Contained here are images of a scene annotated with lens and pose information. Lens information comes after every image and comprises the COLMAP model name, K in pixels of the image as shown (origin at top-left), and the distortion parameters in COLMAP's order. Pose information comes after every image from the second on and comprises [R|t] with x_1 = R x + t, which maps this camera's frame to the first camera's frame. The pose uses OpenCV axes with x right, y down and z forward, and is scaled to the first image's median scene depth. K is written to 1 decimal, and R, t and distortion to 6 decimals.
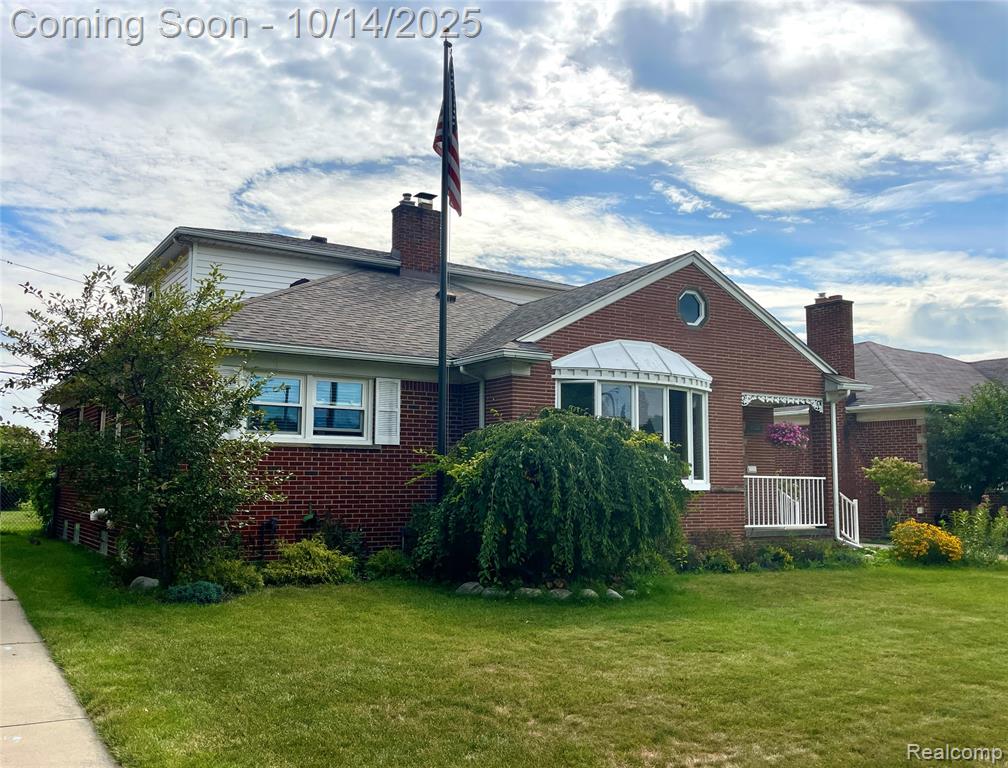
lens RADIAL K [[967.4, 0, 504.0], [0, 967.4, 384.0], [0, 0, 1]] dist [0.014373, 0.006241]
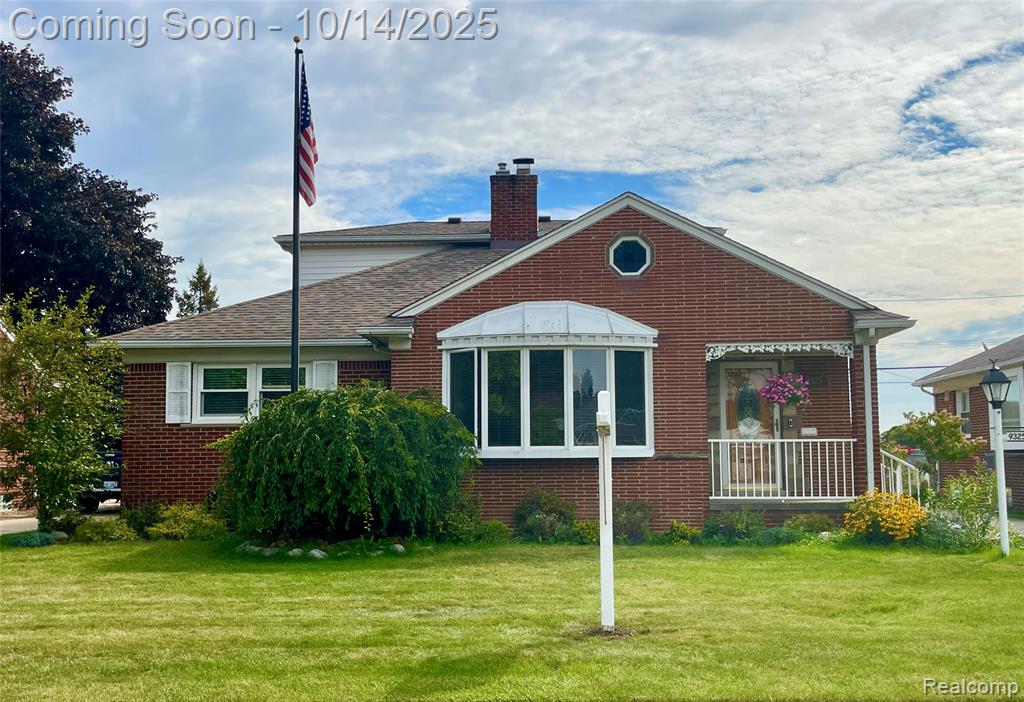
lens RADIAL K [[1198.5, 0, 512.0], [0, 1198.5, 351.0], [0, 0, 1]] dist [0.092072, 0.000164]
pose [[0.799246, -0.075102, -0.596293, 0.746381], [0.076138, 0.996820, -0.023497, 0.026992], [0.596162, -0.026621, 0.802423, 0.031892]]
